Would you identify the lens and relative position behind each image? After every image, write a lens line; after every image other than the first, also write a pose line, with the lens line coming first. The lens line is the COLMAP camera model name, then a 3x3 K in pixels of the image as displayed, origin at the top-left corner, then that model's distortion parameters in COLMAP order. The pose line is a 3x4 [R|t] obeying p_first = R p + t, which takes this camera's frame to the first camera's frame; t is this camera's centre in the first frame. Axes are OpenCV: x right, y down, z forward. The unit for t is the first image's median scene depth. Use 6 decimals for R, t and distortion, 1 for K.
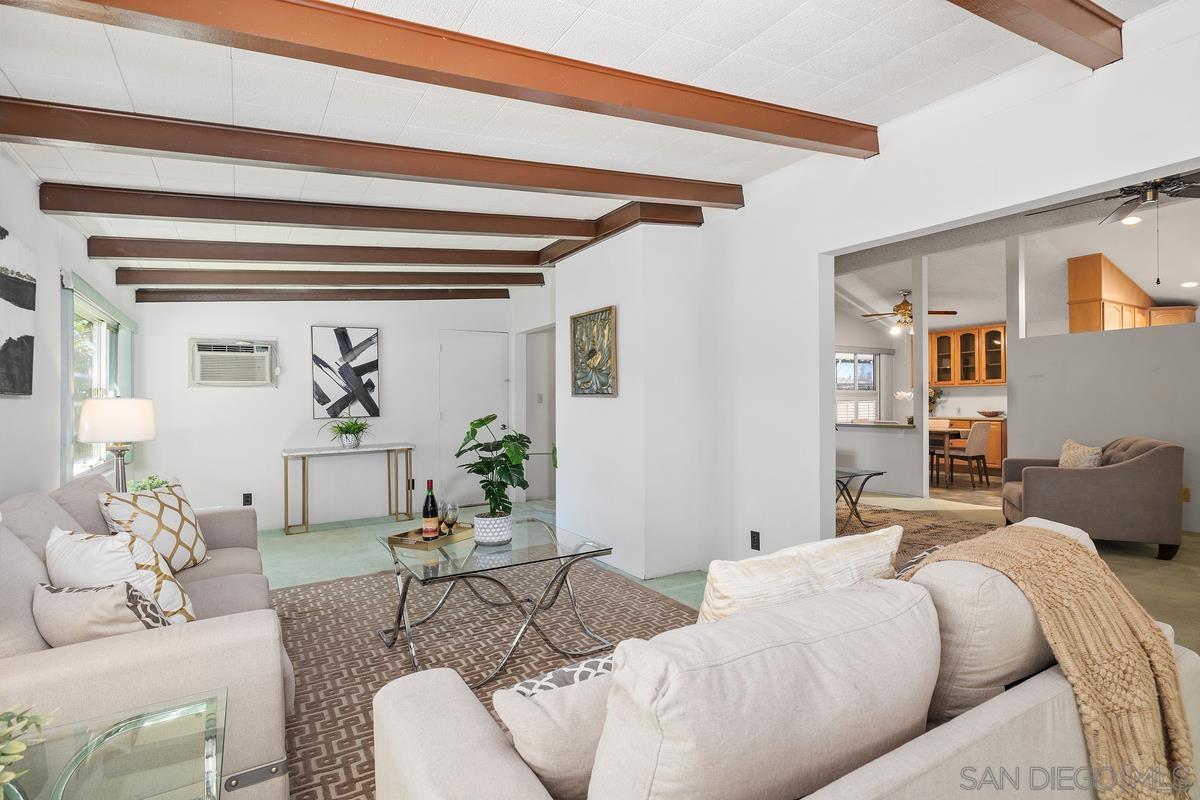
lens RADIAL K [[613.2, 0, 590.4], [0, 613.2, 394.2], [0, 0, 1]] dist [-0.005464, -0.000464]
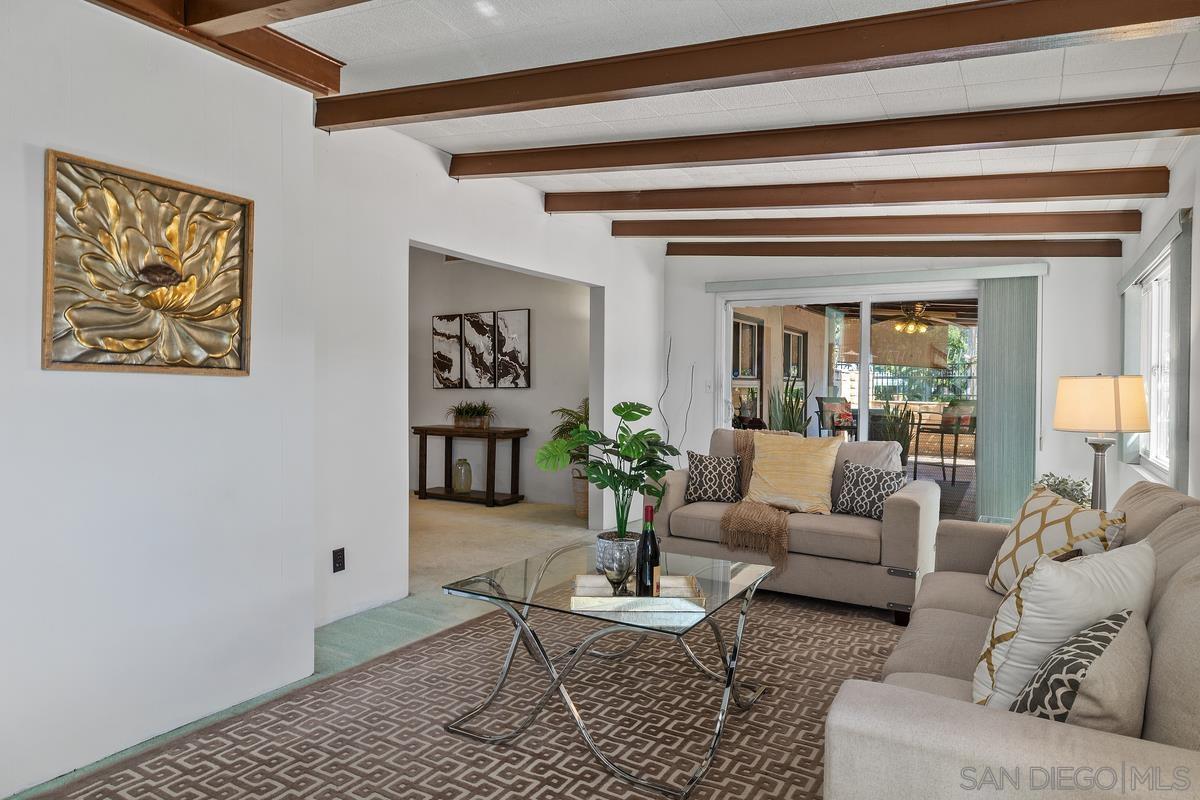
lens RADIAL K [[726.3, 0, 625.6], [0, 726.3, 396.7], [0, 0, 1]] dist [-0.010886, 0.007400]
pose [[-0.488832, -0.007299, 0.872347, -0.460864], [-0.009654, 0.999949, 0.002957, 0.012796], [-0.872325, -0.006976, -0.488878, 0.714953]]
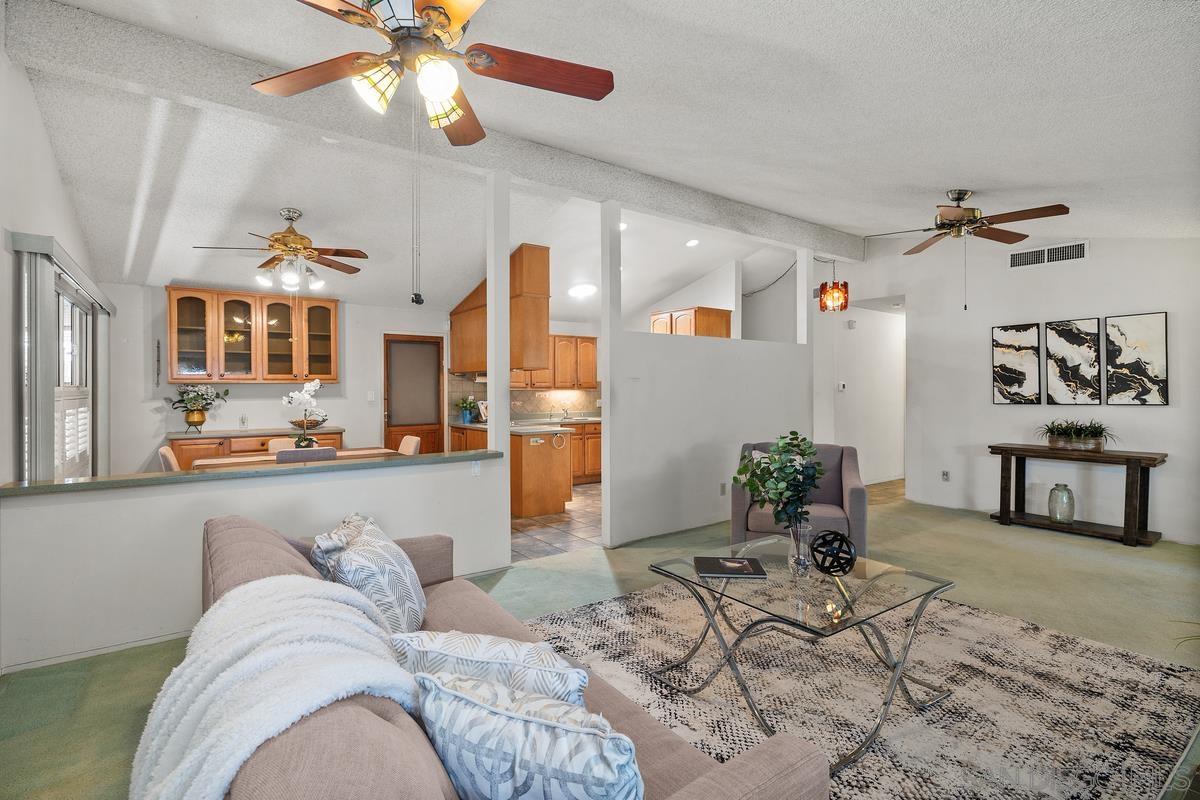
lens RADIAL K [[567.5, 0, 598.4], [0, 567.5, 389.6], [0, 0, 1]] dist [-0.016369, 0.002470]
pose [[-0.079346, 0.007723, 0.996817, -0.048913], [-0.008281, 0.999930, -0.008406, -0.005645], [-0.996813, -0.008922, -0.079277, 1.117908]]
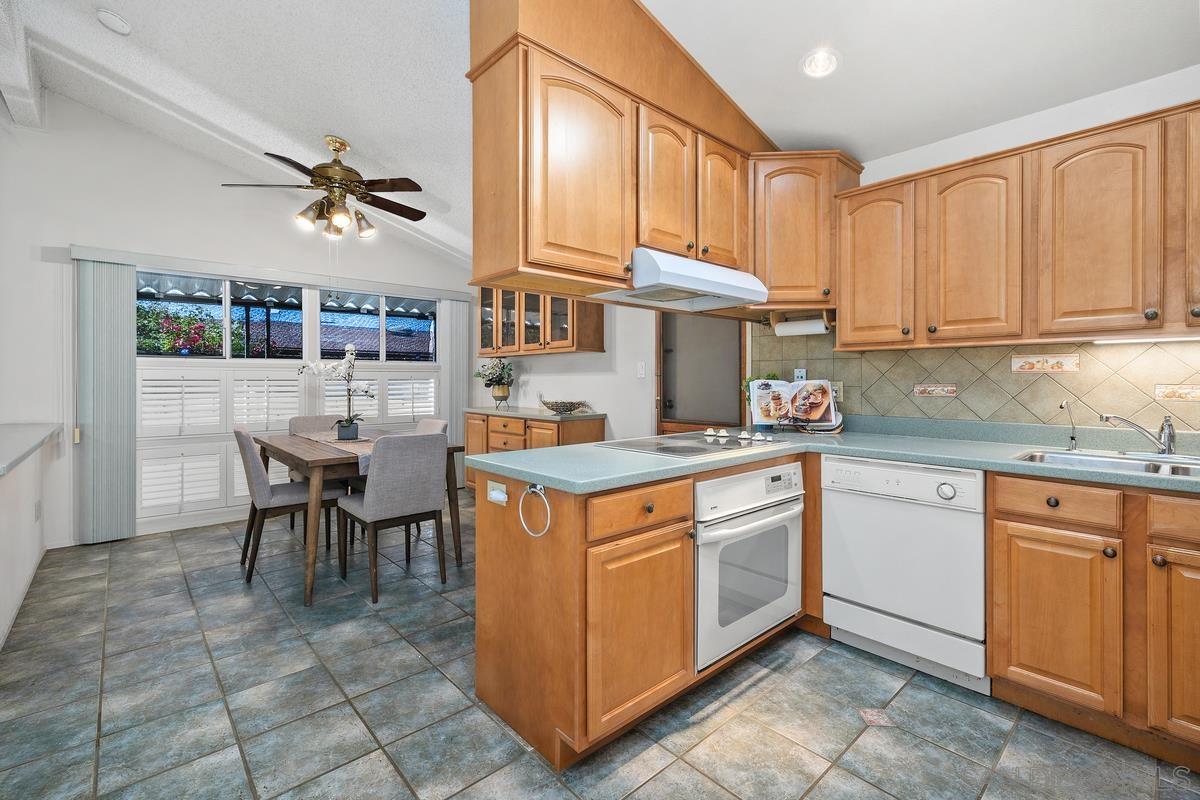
lens RADIAL K [[518.5, 0, 604.3], [0, 518.5, 383.3], [0, 0, 1]] dist [0.000376, 0.000164]
pose [[0.980595, 0.003689, 0.196011, 0.942092], [-0.007764, 0.999769, 0.020028, 0.005388], [-0.195892, -0.021161, 0.980397, 0.846863]]
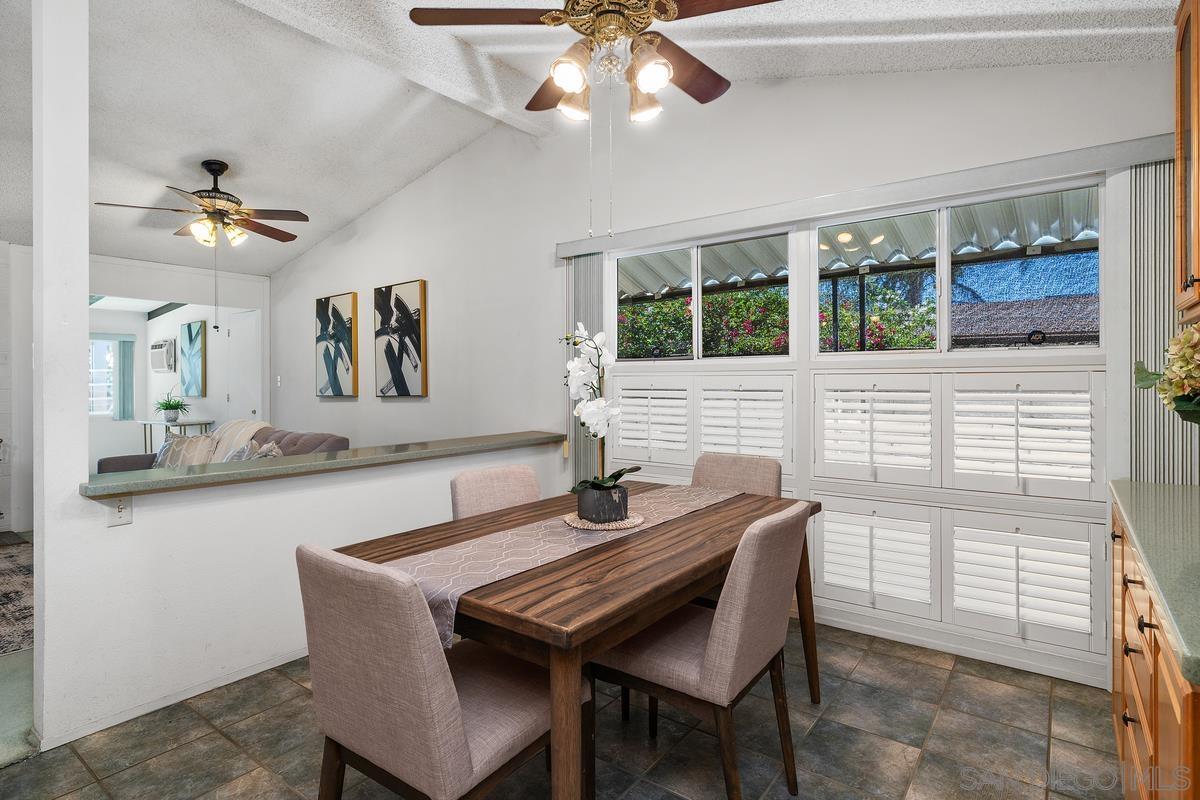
lens RADIAL K [[613.2, 0, 615.3], [0, 613.2, 382.1], [0, 0, 1]] dist [-0.005464, -0.000464]
pose [[0.378884, 0.008682, -0.925403, 1.084872], [0.012228, 0.999822, 0.014387, 0.002596], [0.925363, -0.016767, 0.378711, 1.349479]]
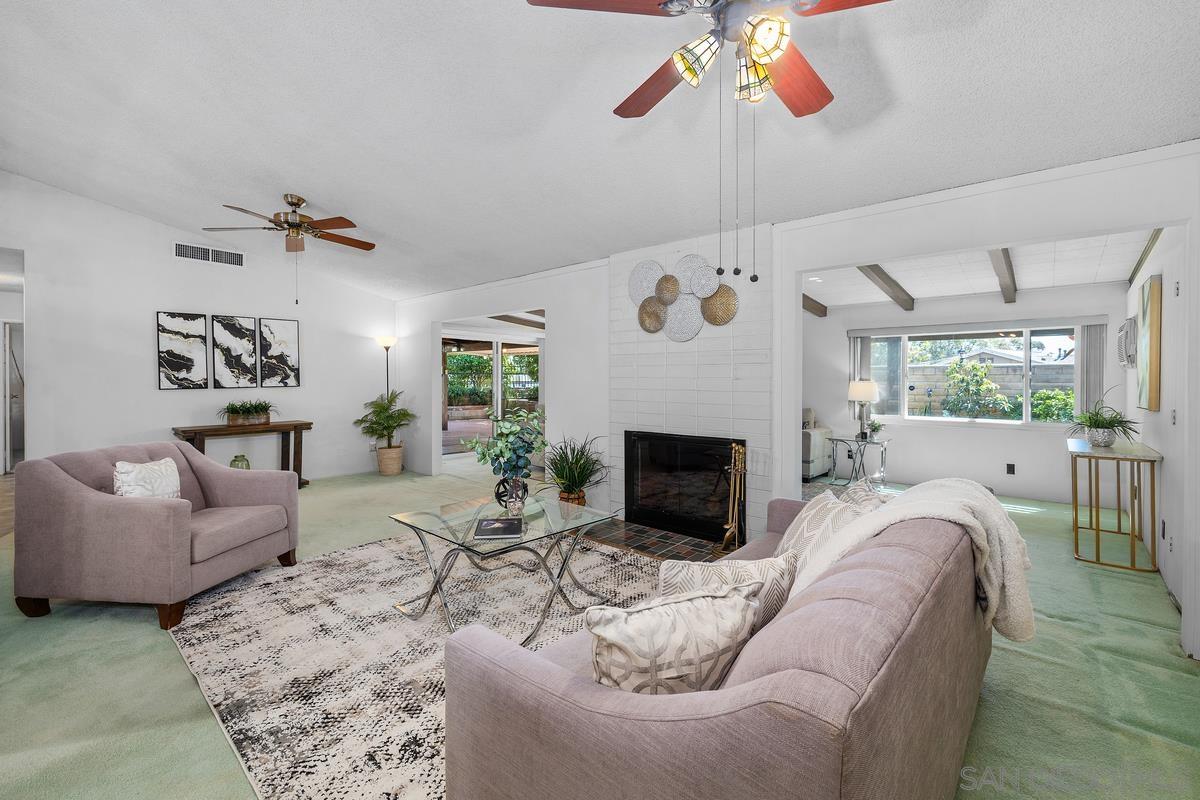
lens RADIAL K [[518.5, 0, 599.9], [0, 518.5, 381.2], [0, 0, 1]] dist [0.000376, 0.000164]
pose [[-0.954981, 0.010734, -0.296473, 0.399466], [0.010994, 0.999939, 0.000790, -0.001299], [0.296464, -0.002505, -0.955041, 1.421809]]
